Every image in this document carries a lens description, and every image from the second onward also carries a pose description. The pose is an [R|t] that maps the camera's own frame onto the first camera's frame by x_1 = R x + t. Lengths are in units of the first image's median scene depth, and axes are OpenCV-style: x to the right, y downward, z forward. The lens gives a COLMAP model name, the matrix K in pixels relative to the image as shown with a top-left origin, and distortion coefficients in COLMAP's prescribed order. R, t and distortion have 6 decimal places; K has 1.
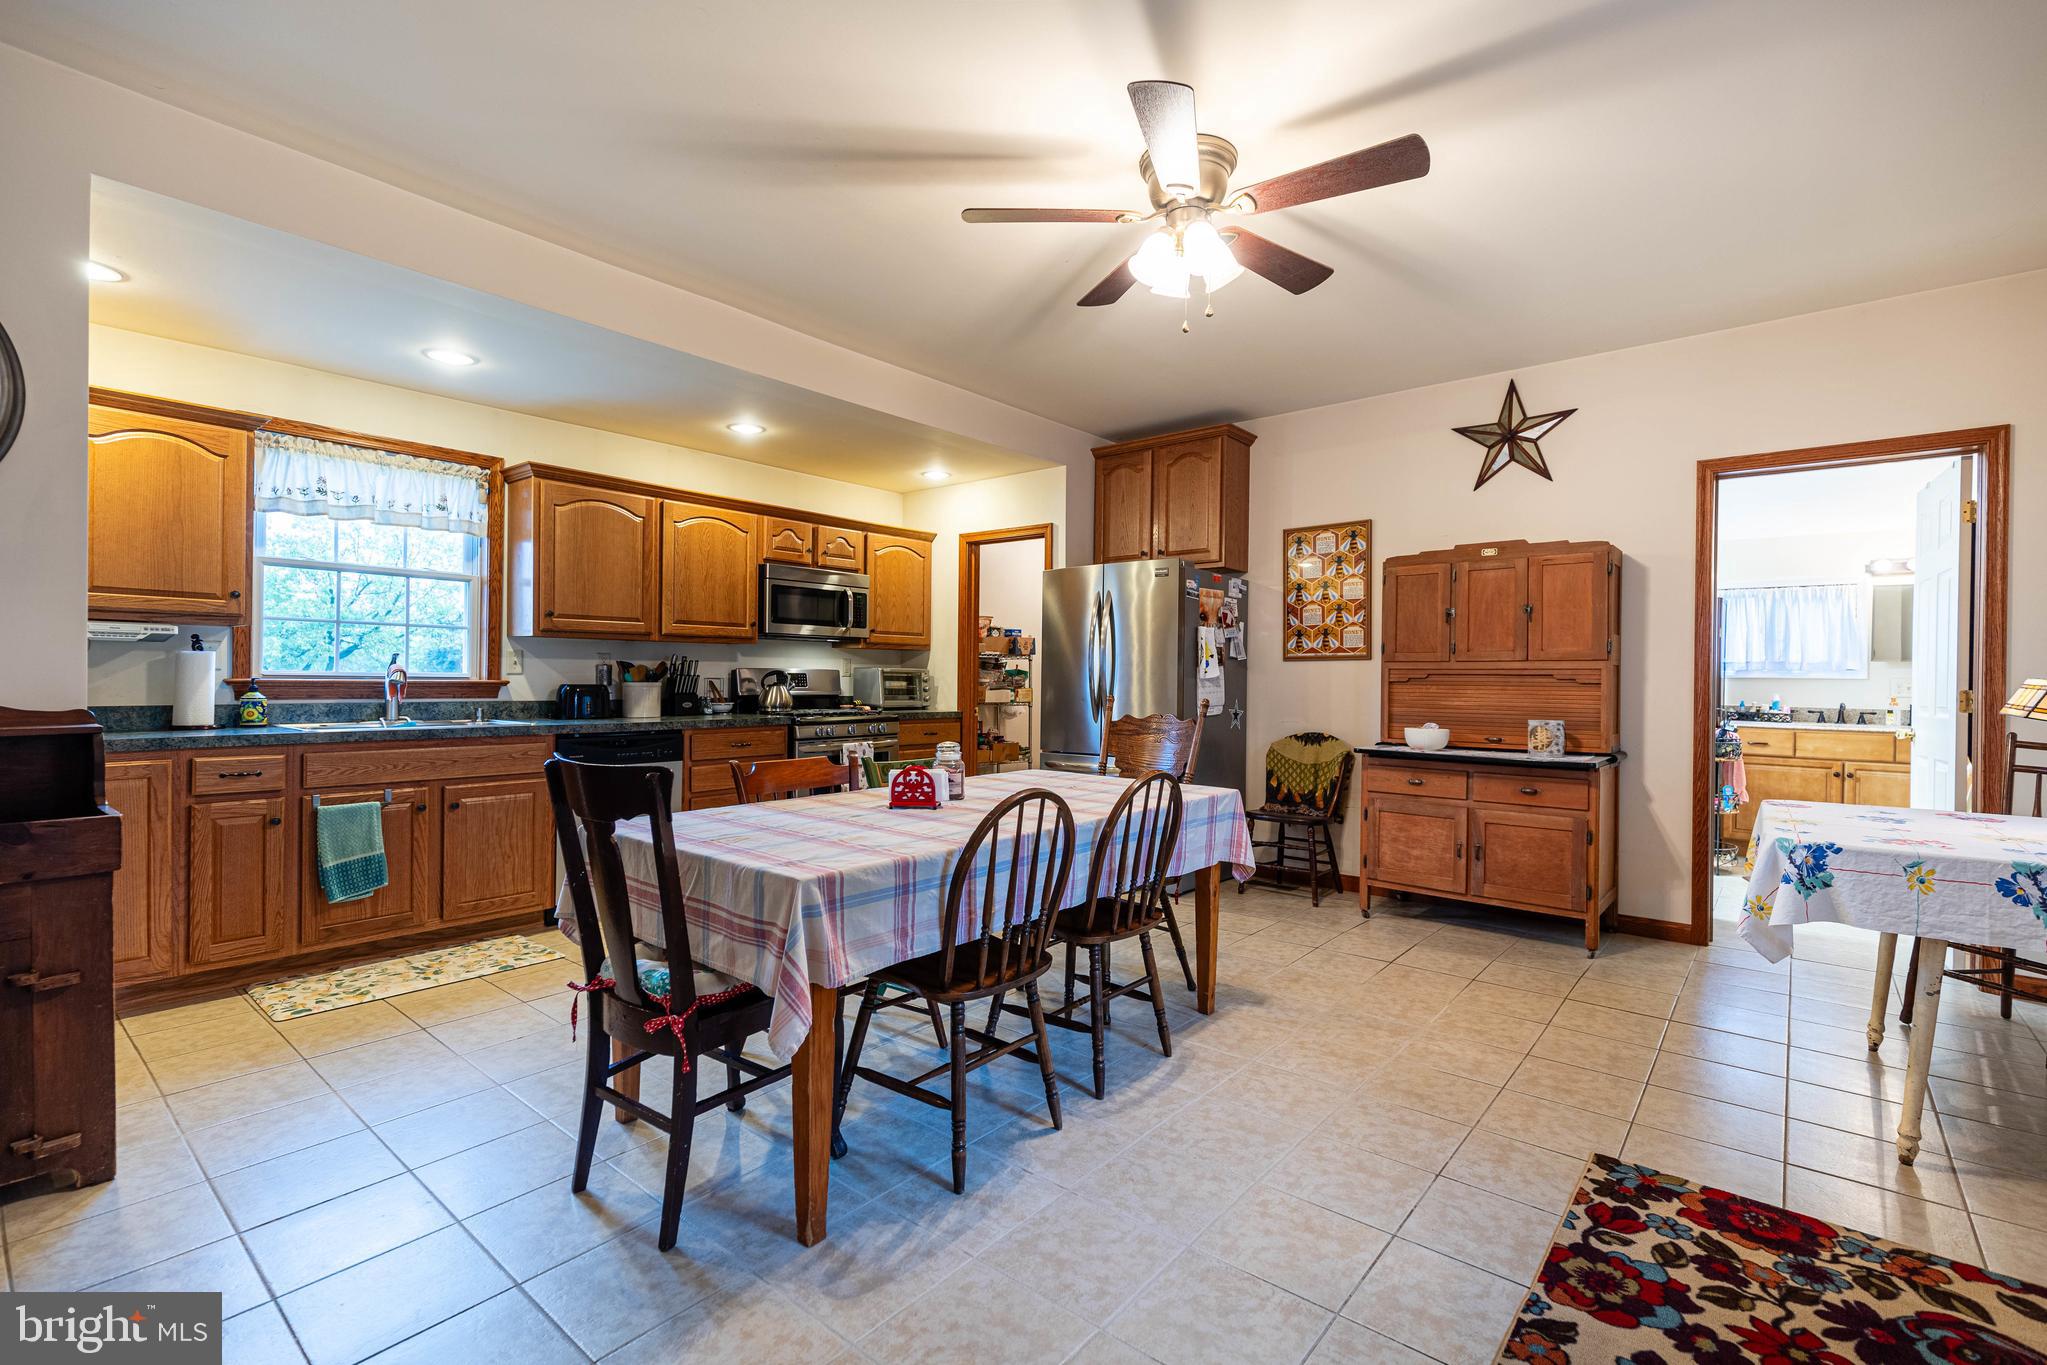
lens RADIAL K [[925.9, 0, 1027.8], [0, 925.9, 684.8], [0, 0, 1]] dist [0.003645, 0.000627]
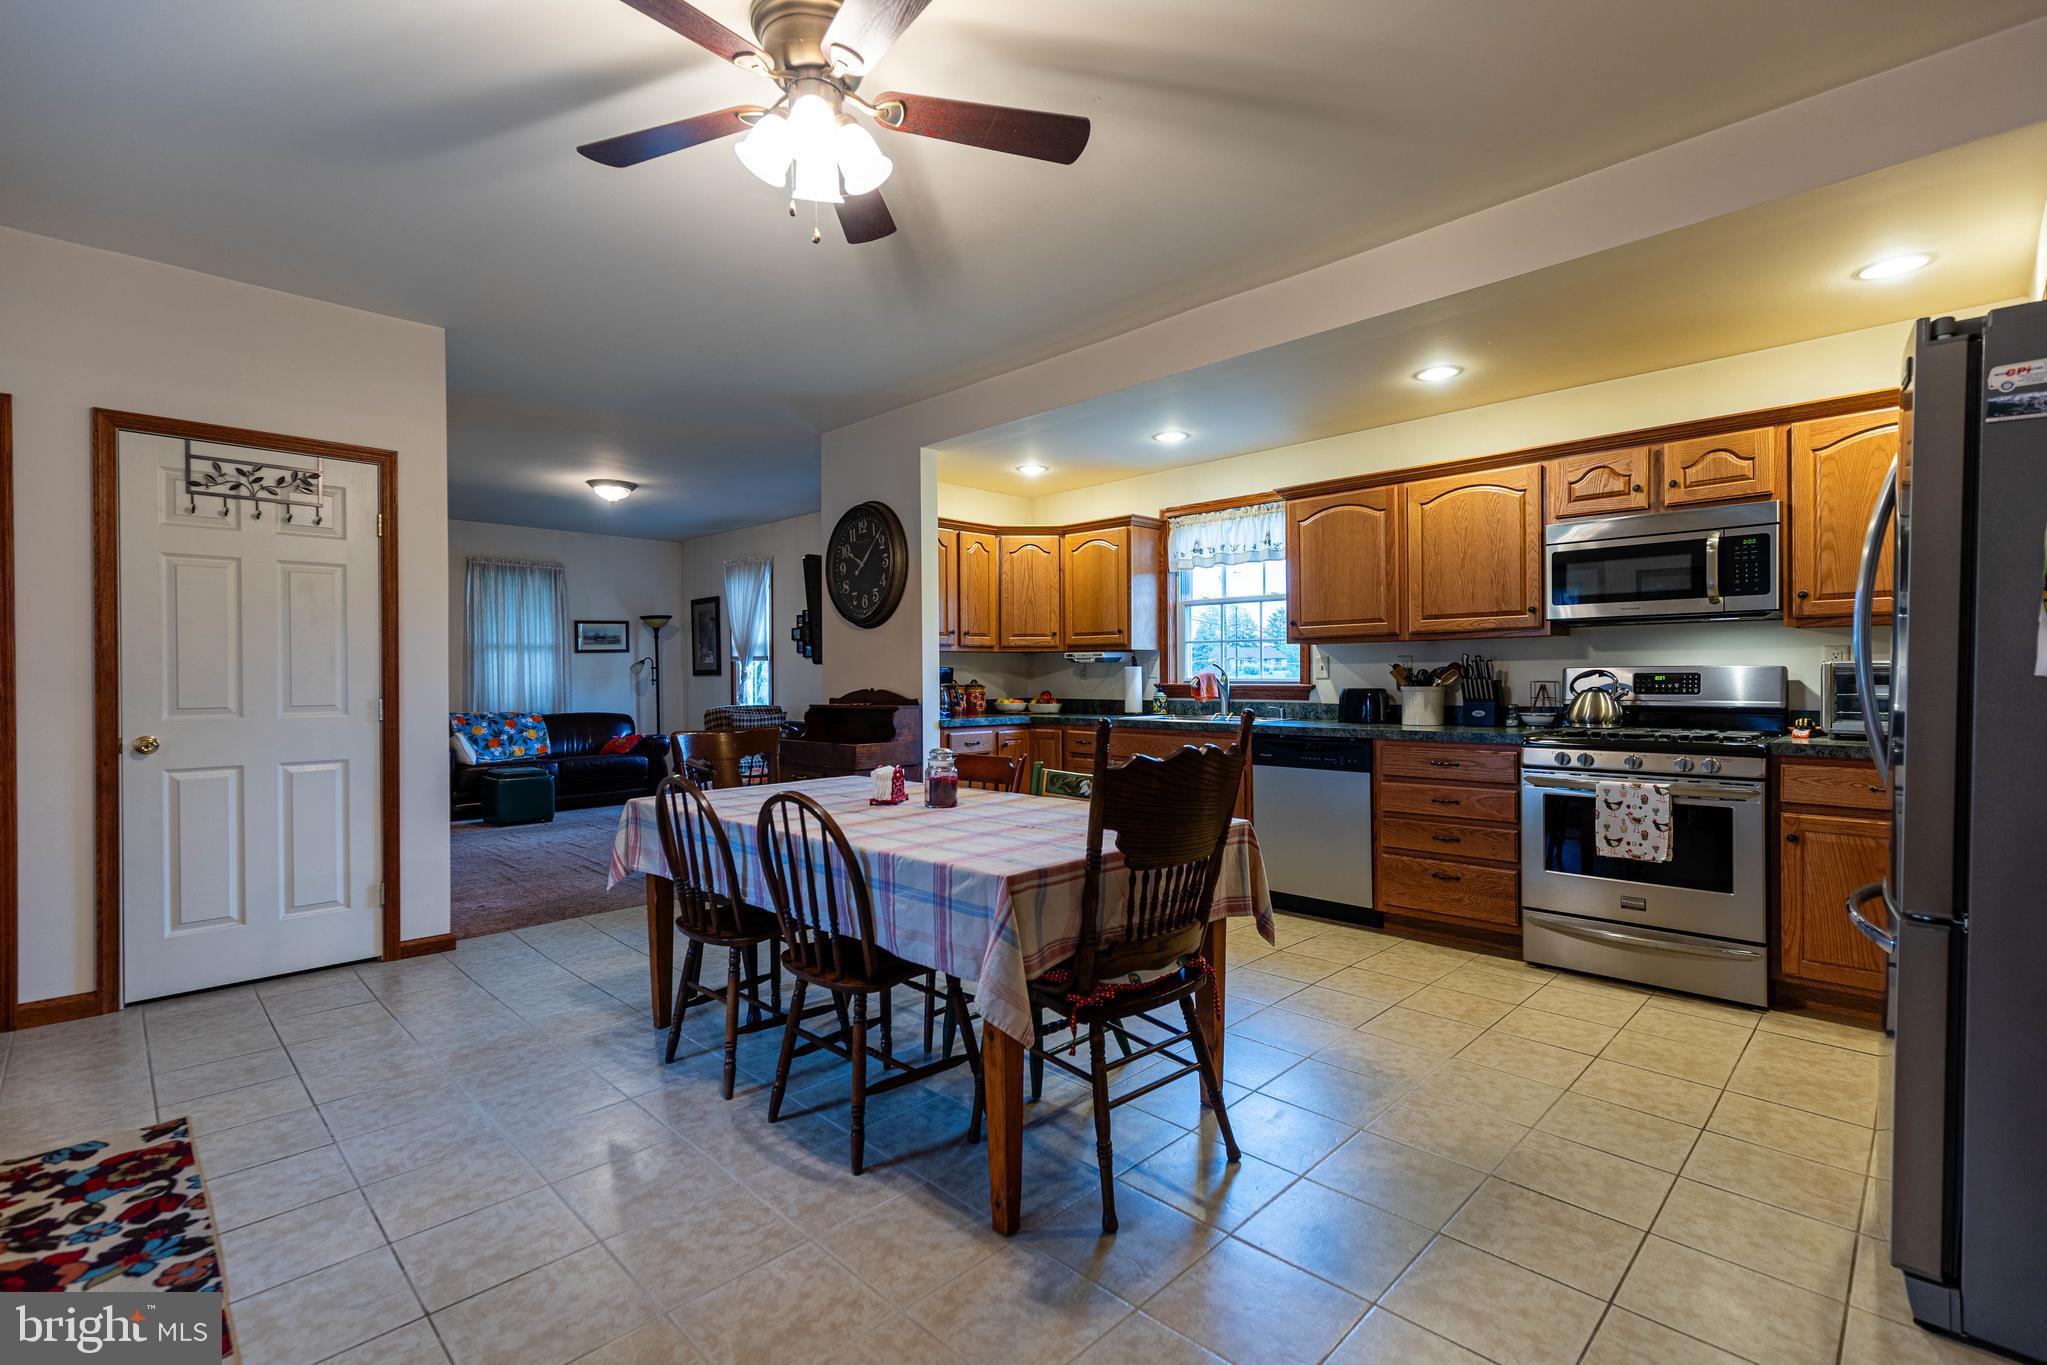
lens RADIAL K [[925.9, 0, 1015.8], [0, 925.9, 677.6], [0, 0, 1]] dist [0.003645, 0.000627]
pose [[-0.104005, 0.000015, -0.994577, 0.591737], [0.004980, 0.999987, -0.000506, -0.014119], [0.994564, -0.005006, -0.104004, 0.780628]]
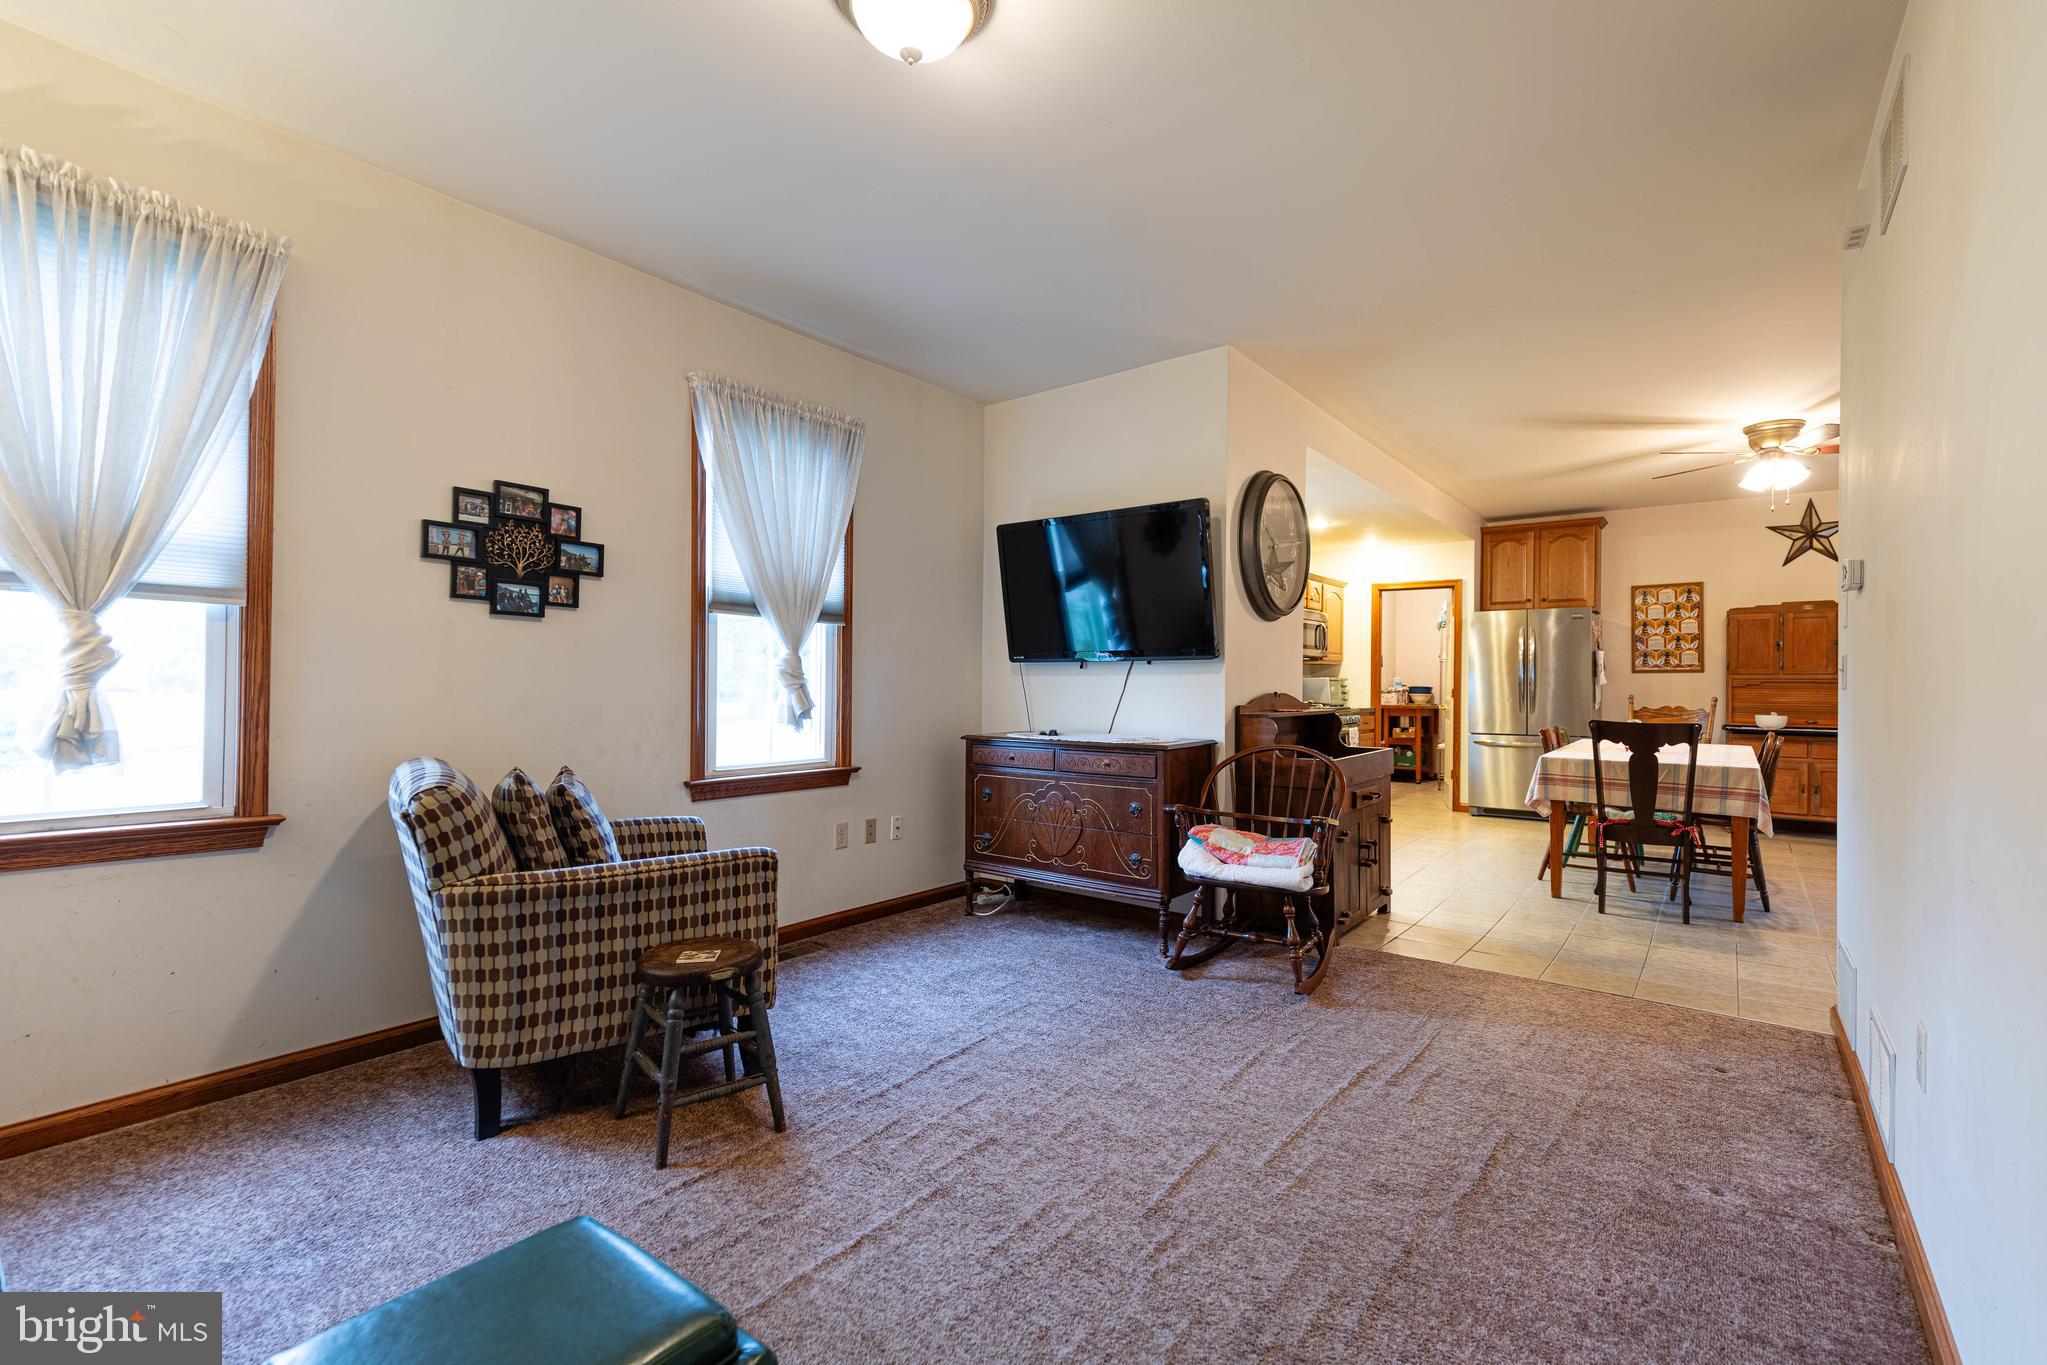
lens RADIAL K [[925.9, 0, 1027.3], [0, 925.9, 682.2], [0, 0, 1]] dist [0.003645, 0.000627]
pose [[0.999205, -0.002082, 0.039809, -0.930798], [0.002318, 0.999980, -0.005901, -0.004755], [-0.039796, 0.005988, 0.999190, -0.570351]]
